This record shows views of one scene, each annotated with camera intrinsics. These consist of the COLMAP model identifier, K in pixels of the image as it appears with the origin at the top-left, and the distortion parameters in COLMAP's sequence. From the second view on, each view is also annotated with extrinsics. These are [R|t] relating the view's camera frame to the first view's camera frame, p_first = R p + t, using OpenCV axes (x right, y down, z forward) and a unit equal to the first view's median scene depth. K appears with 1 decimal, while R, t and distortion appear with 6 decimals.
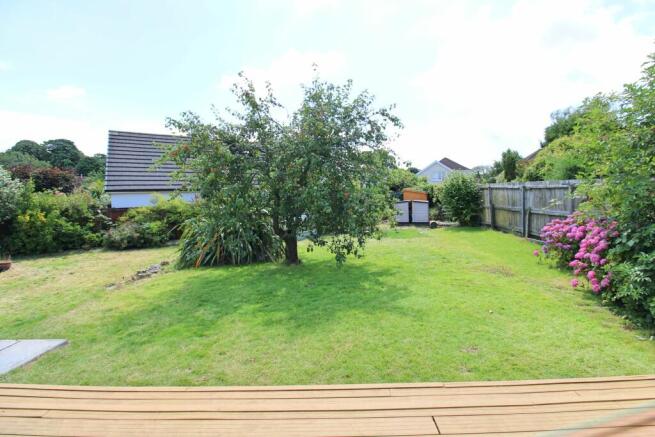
lens RADIAL K [[301.9, 0, 331.4], [0, 301.9, 211.5], [0, 0, 1]] dist [-0.013037, -0.006911]
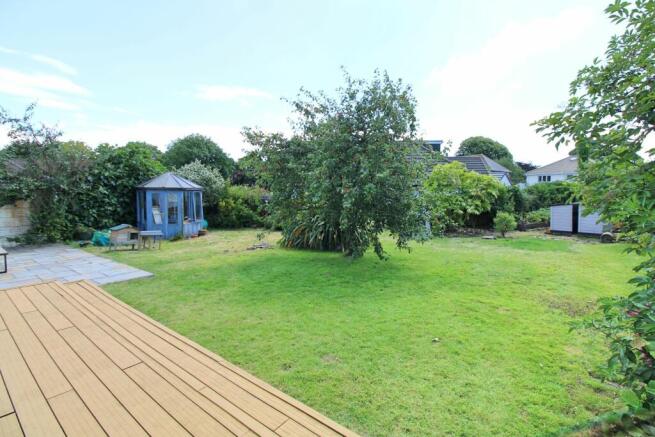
lens RADIAL K [[301.9, 0, 327.1], [0, 301.9, 223.2], [0, 0, 1]] dist [-0.013037, -0.006911]
pose [[0.803180, 0.078843, -0.590497, 0.449622], [-0.050219, 0.996636, 0.064764, -0.006171], [0.593617, -0.022364, 0.804437, 0.119873]]
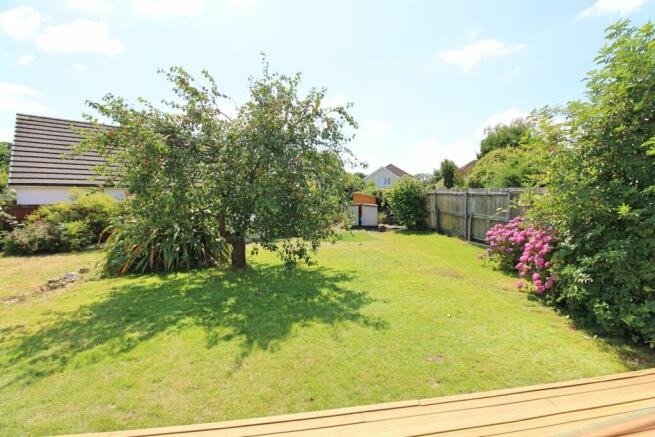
lens RADIAL K [[301.9, 0, 332.0], [0, 301.9, 221.2], [0, 0, 1]] dist [-0.013037, -0.006911]
pose [[0.984109, 0.013613, 0.177043, -0.019543], [-0.017536, 0.999634, 0.020608, 0.003696], [-0.176698, -0.023385, 0.983987, 0.056112]]
